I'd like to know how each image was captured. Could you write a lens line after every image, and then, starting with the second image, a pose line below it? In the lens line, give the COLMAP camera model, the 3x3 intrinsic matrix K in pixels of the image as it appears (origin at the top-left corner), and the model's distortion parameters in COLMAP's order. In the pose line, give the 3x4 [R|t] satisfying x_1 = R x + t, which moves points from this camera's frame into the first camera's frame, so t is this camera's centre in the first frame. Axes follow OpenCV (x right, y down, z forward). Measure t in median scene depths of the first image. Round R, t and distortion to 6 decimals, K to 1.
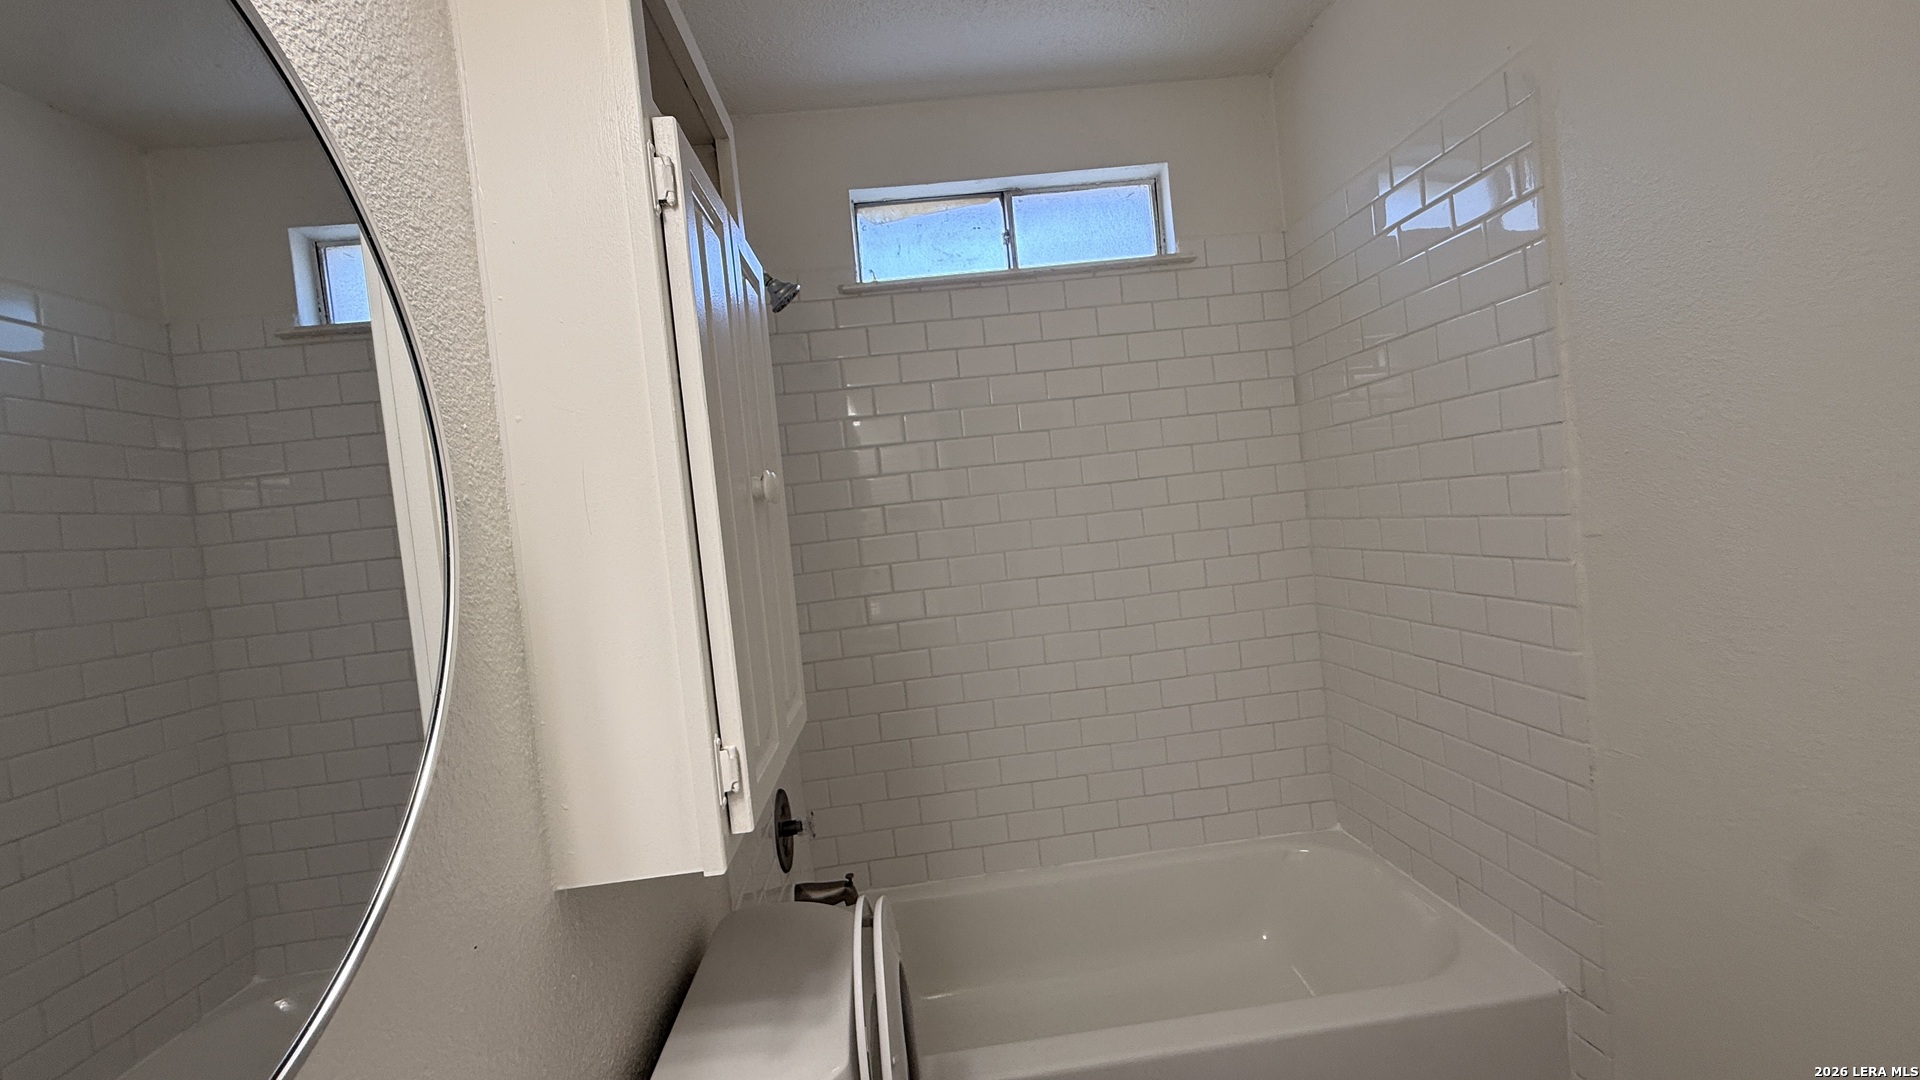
lens RADIAL K [[769.0, 0, 960.6], [0, 769.0, 537.7], [0, 0, 1]] dist [0.000220, 0.000608]
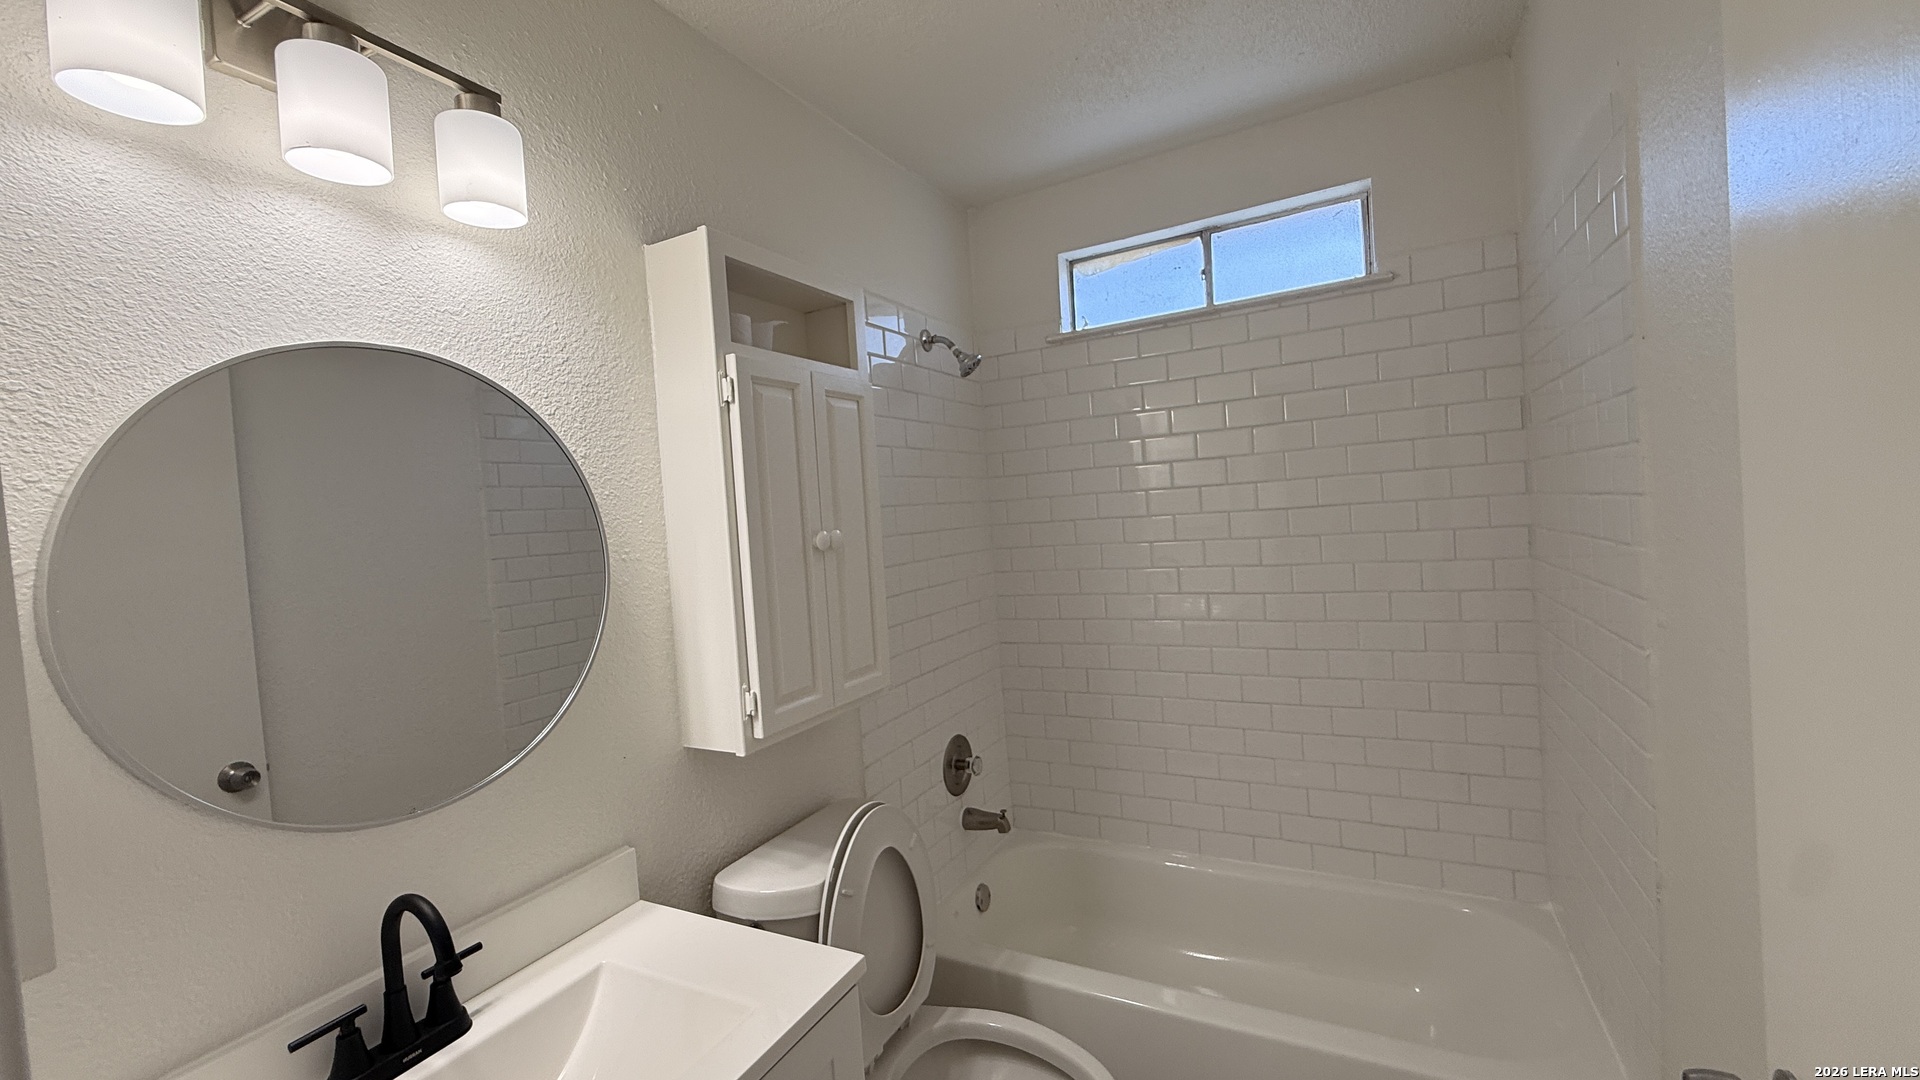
lens RADIAL K [[769.0, 0, 955.4], [0, 769.0, 539.5], [0, 0, 1]] dist [0.000220, 0.000608]
pose [[0.847990, 0.063998, -0.526134, 0.364233], [-0.037333, 0.997430, 0.061153, -0.077093], [0.528696, -0.032215, 0.848200, -0.104567]]
